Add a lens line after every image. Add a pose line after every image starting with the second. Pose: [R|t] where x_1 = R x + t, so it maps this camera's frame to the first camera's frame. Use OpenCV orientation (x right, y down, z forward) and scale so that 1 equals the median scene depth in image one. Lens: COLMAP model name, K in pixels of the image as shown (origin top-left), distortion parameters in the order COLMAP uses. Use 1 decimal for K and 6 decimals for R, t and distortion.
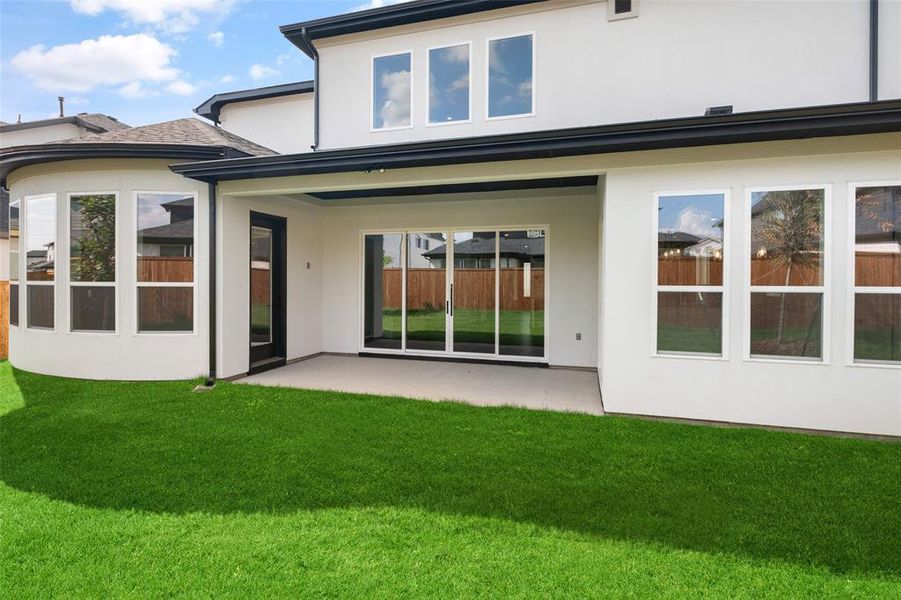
lens RADIAL K [[443.3, 0, 446.6], [0, 443.3, 280.8], [0, 0, 1]] dist [0.001934, 0.000726]
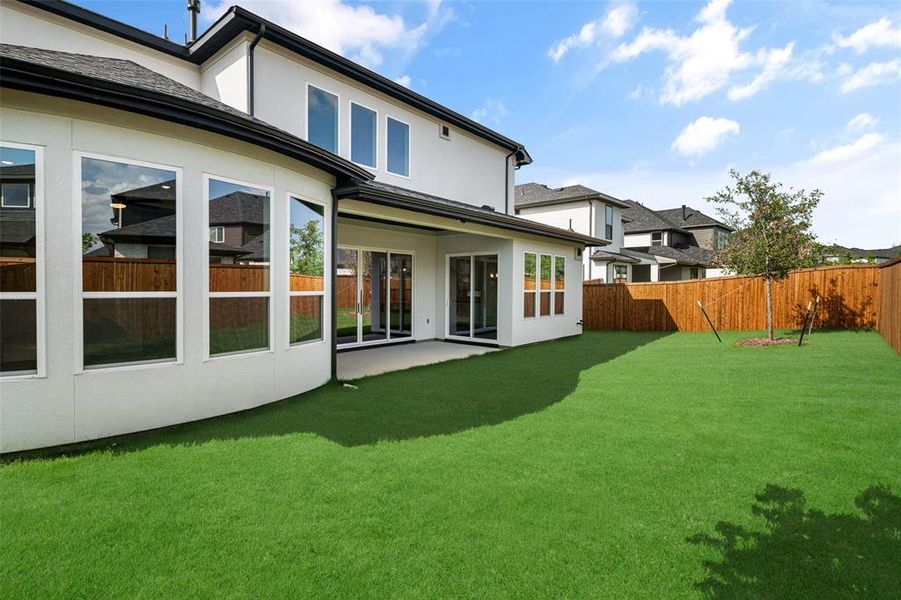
lens RADIAL K [[443.3, 0, 457.1], [0, 443.3, 293.7], [0, 0, 1]] dist [0.001934, 0.000726]
pose [[0.374880, -0.017109, 0.926915, -1.089064], [0.001031, 0.999837, 0.018038, -0.005913], [-0.927073, -0.005807, 0.374837, 0.250015]]
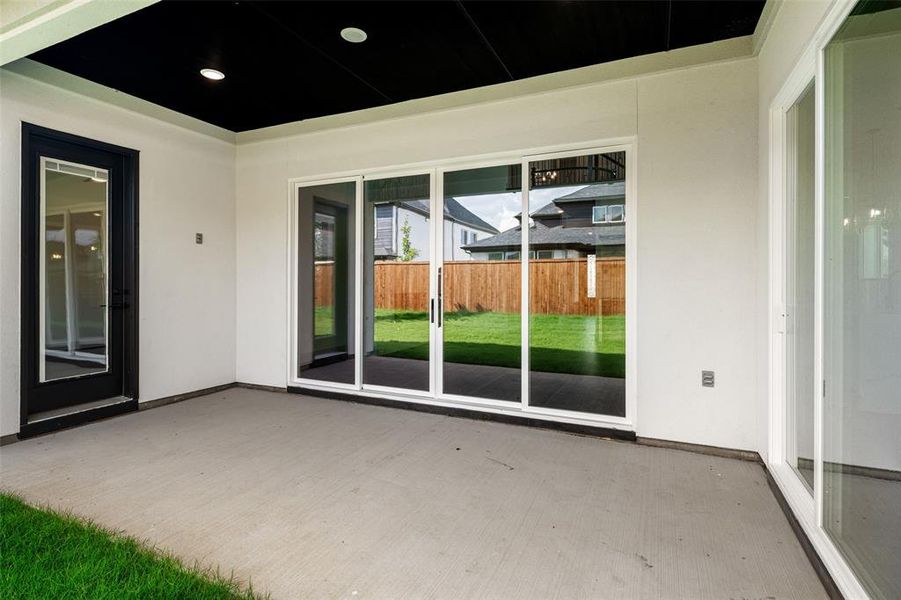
lens RADIAL K [[443.3, 0, 423.5], [0, 443.3, 283.6], [0, 0, 1]] dist [0.001934, 0.000726]
pose [[0.982649, -0.003919, -0.185436, 0.090760], [0.004190, 0.999991, 0.001067, 0.025640], [0.185430, -0.001826, 0.982656, 0.462944]]
